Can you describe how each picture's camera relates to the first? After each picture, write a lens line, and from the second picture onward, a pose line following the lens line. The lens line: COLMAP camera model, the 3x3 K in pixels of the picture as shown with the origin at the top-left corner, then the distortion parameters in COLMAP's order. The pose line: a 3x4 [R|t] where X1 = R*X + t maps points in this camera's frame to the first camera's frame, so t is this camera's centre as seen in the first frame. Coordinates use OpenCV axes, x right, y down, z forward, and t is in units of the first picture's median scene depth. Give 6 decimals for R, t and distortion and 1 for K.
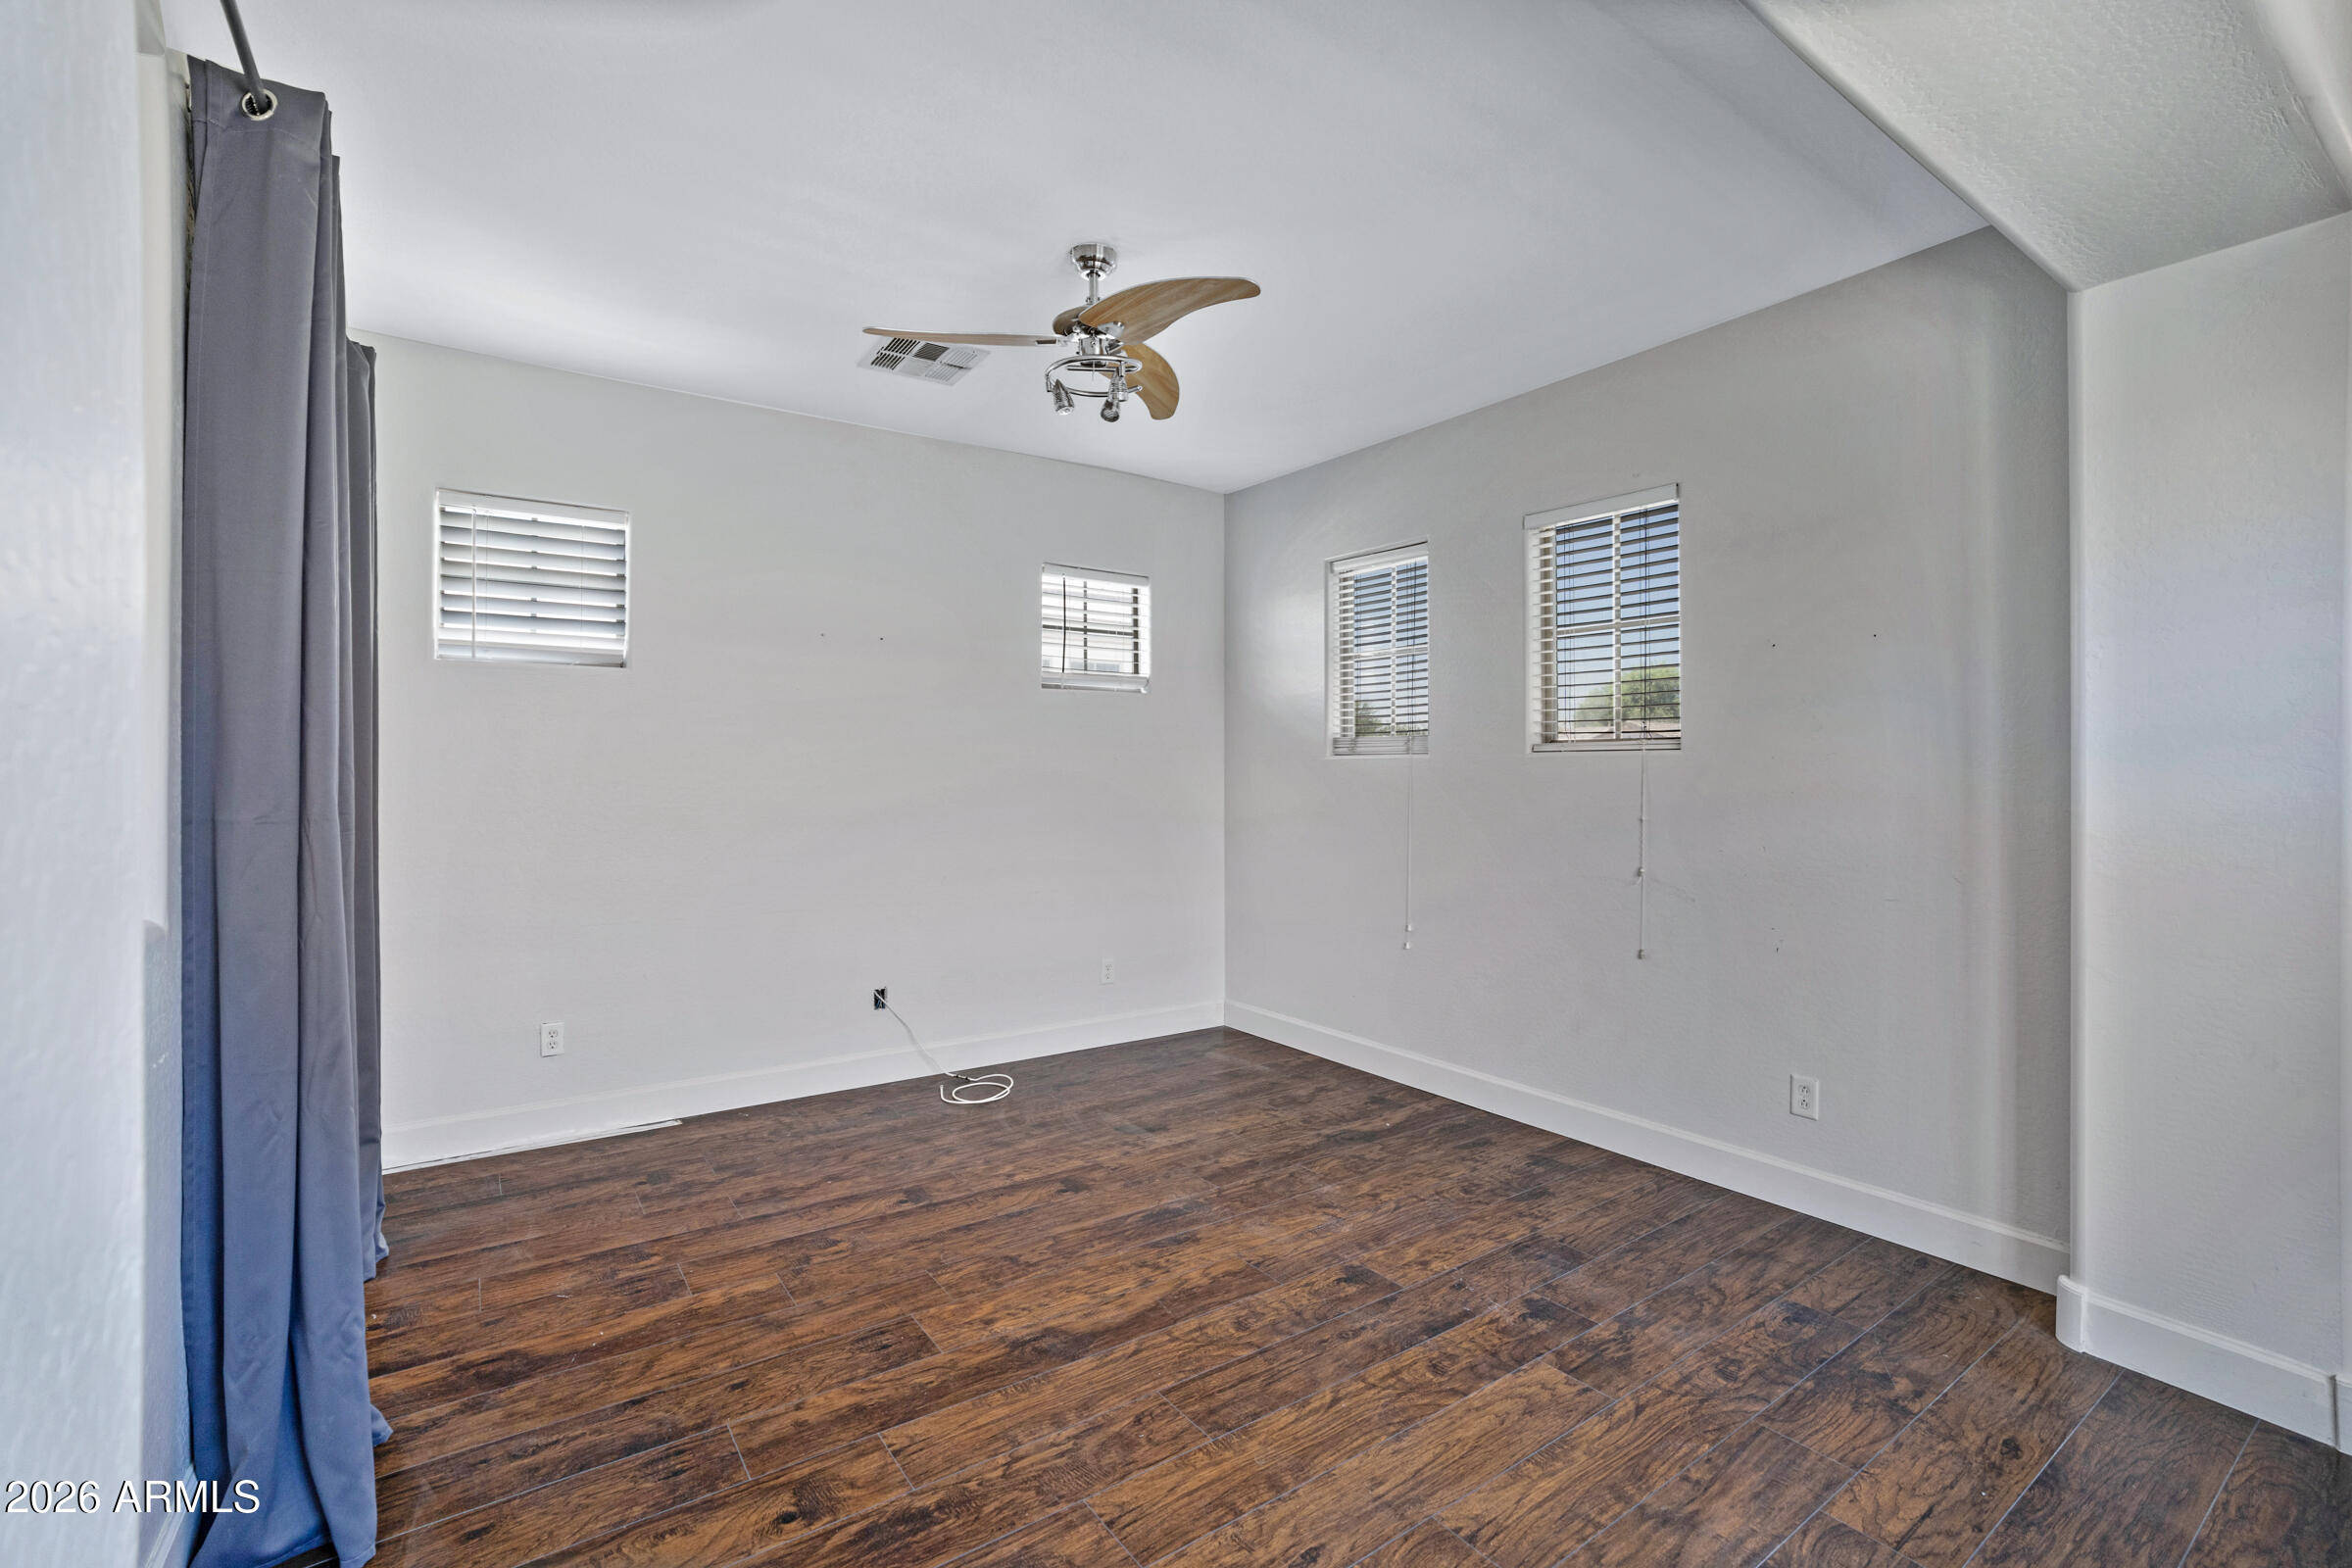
lens RADIAL K [[1085.4, 0, 1175.8], [0, 1085.4, 784.1], [0, 0, 1]] dist [0.024184, 0.000134]
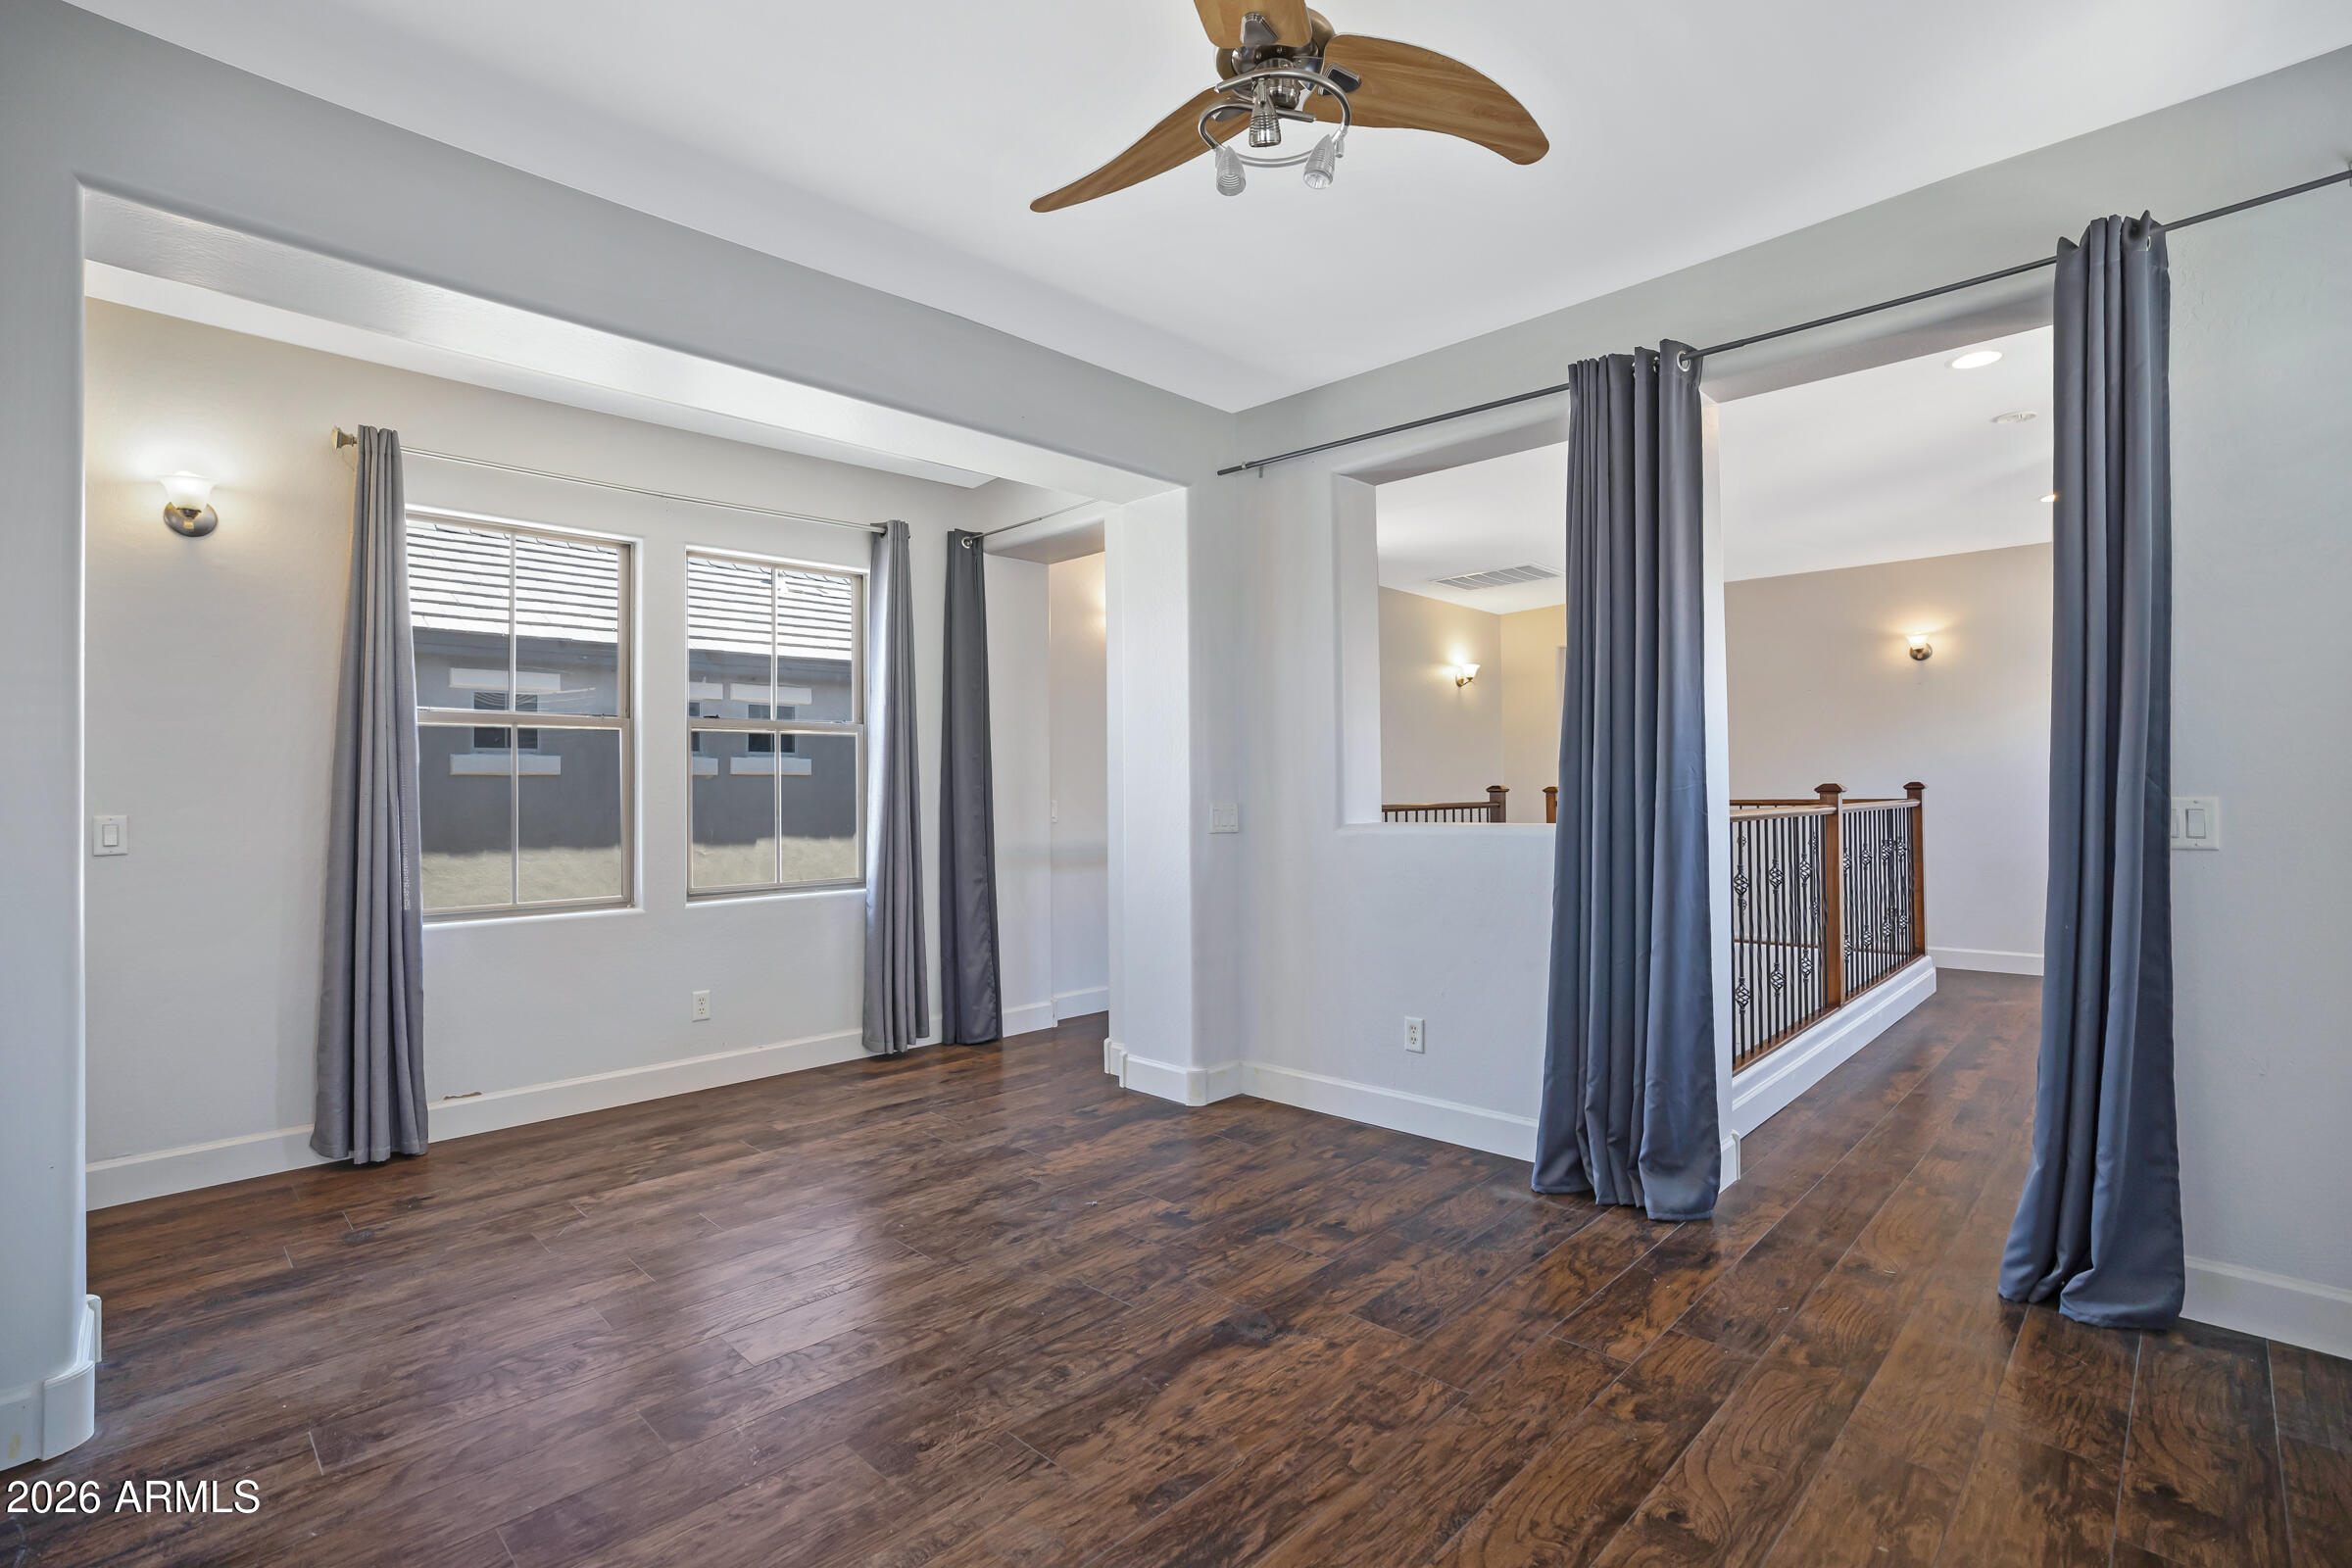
lens RADIAL K [[1085.4, 0, 1159.9], [0, 1085.4, 783.6], [0, 0, 1]] dist [0.024184, 0.000134]
pose [[-0.986772, 0.011305, -0.161721, 0.119730], [0.010514, 0.999928, 0.005746, 0.006189], [0.161775, 0.003970, -0.986820, 1.901619]]
